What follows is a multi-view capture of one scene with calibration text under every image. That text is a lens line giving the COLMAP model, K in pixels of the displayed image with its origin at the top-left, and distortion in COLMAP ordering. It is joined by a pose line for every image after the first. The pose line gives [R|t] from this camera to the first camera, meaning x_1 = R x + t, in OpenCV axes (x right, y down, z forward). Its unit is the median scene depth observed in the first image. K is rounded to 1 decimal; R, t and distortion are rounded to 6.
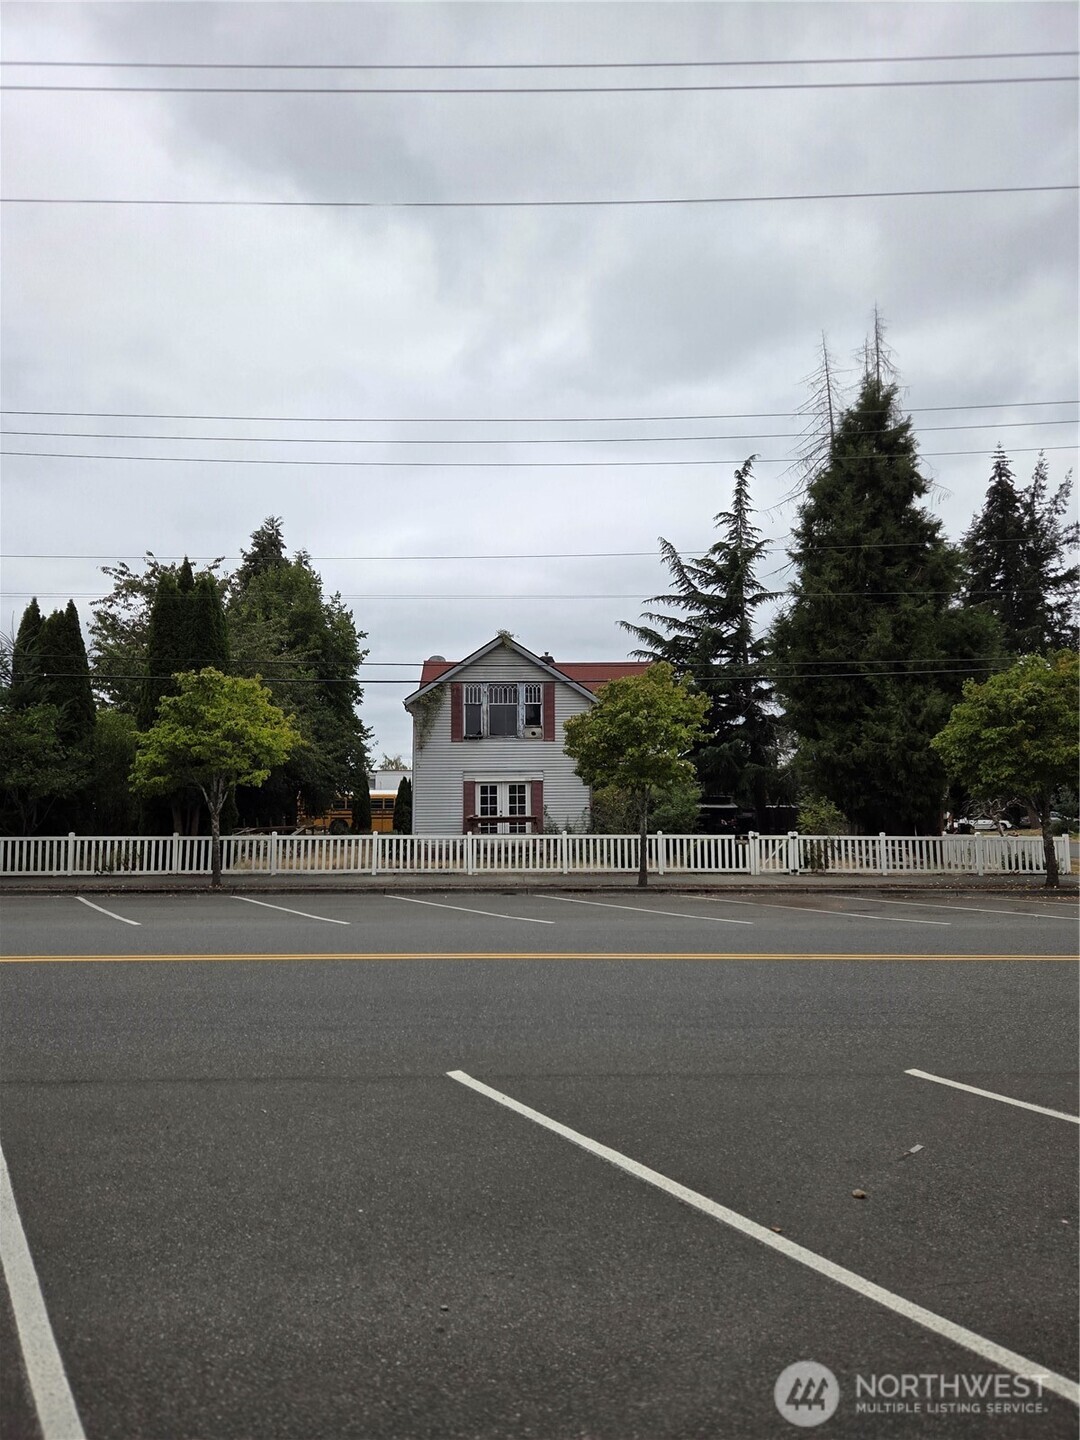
lens RADIAL K [[923.2, 0, 540.0], [0, 923.2, 720.0], [0, 0, 1]] dist [0.093160, -0.068583]
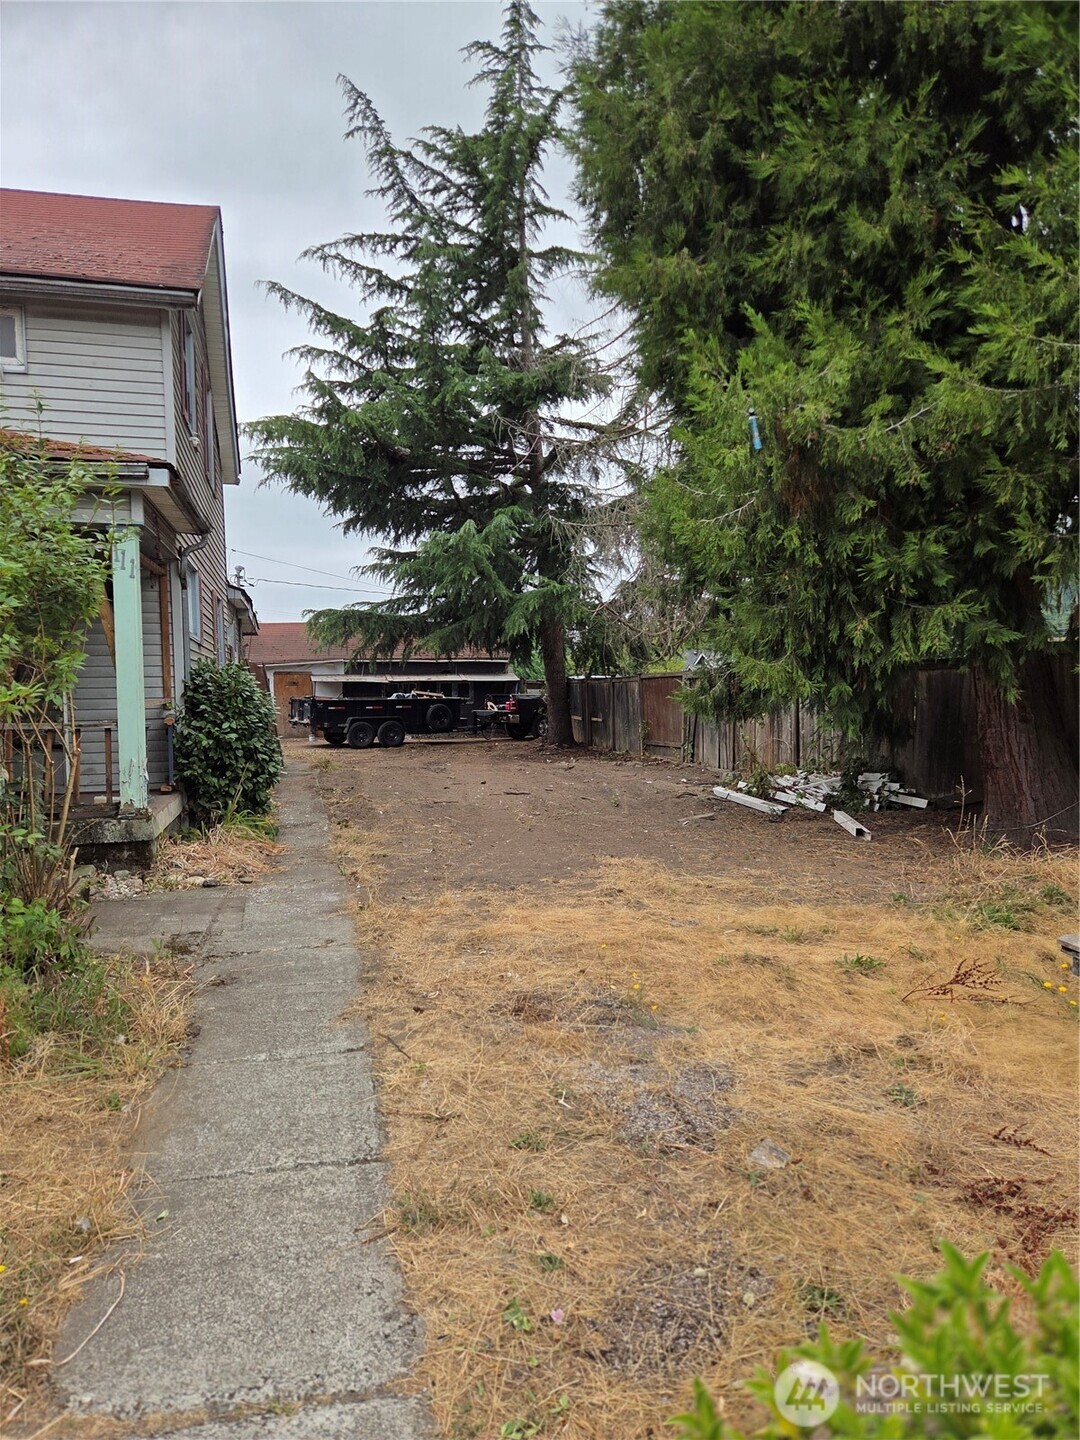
lens RADIAL K [[923.2, 0, 540.0], [0, 923.2, 720.0], [0, 0, 1]] dist [0.093160, -0.068583]
pose [[0.979086, -0.018015, 0.202645, 0.221233], [-0.008339, 0.991681, 0.128452, 0.091017], [-0.203274, -0.127456, 0.970791, 0.884041]]
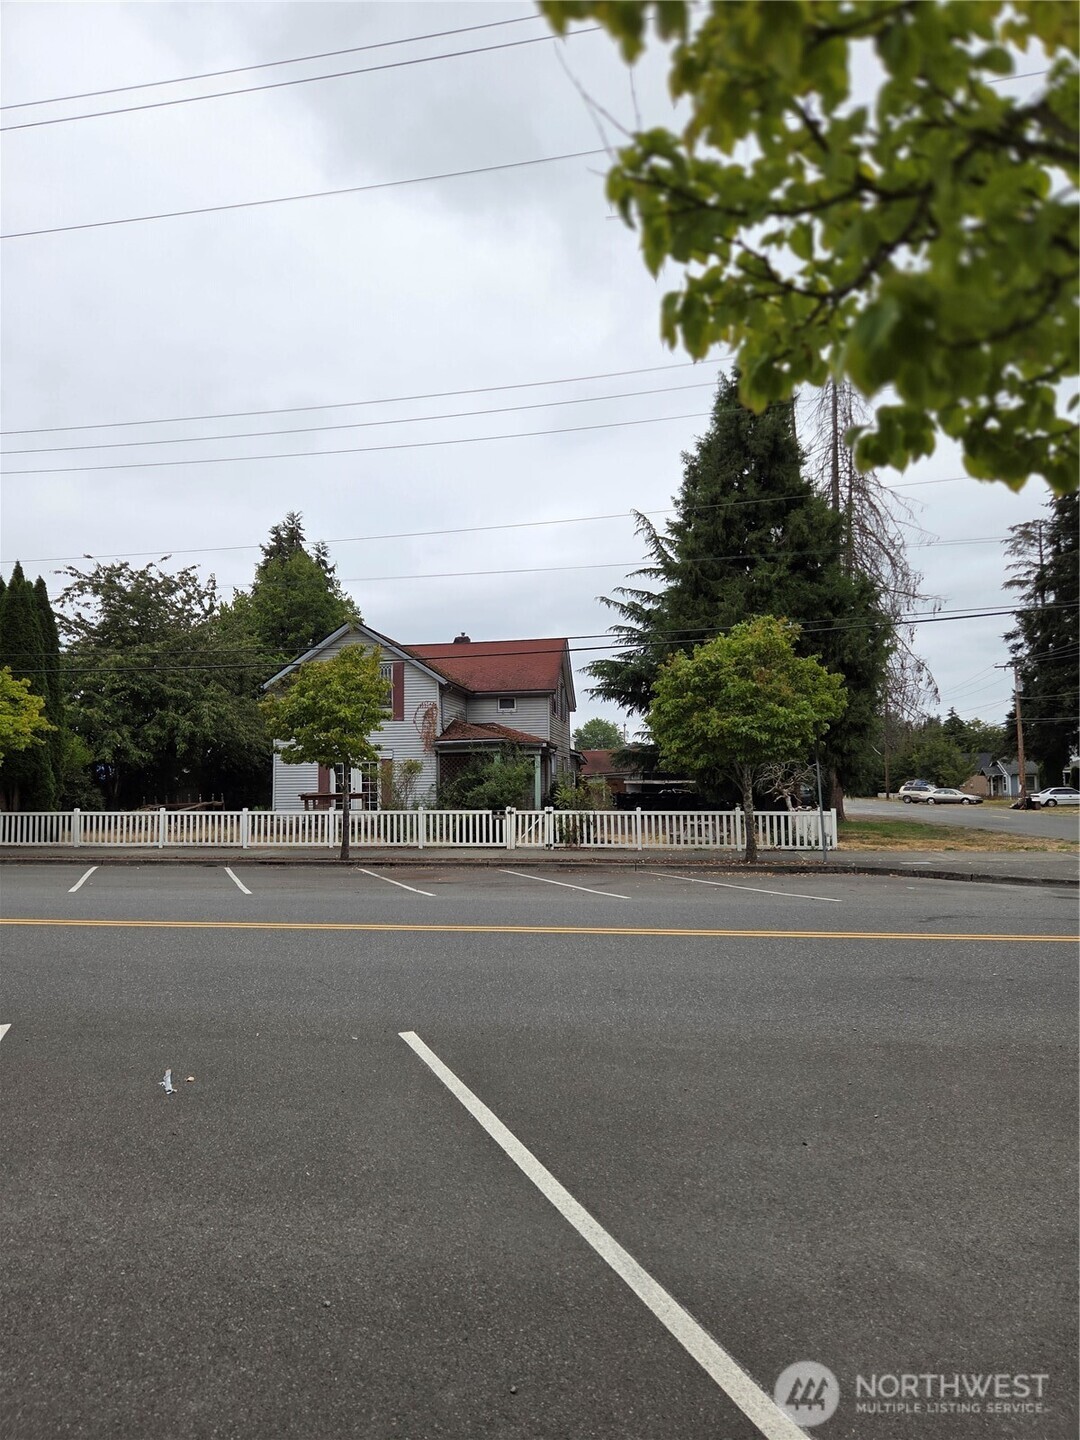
lens RADIAL K [[923.2, 0, 540.0], [0, 923.2, 720.0], [0, 0, 1]] dist [0.093160, -0.068583]
pose [[0.979484, -0.018589, -0.200665, 0.401920], [0.023697, 0.999453, 0.023080, 0.002279], [0.200126, -0.027361, 0.979388, 0.017213]]
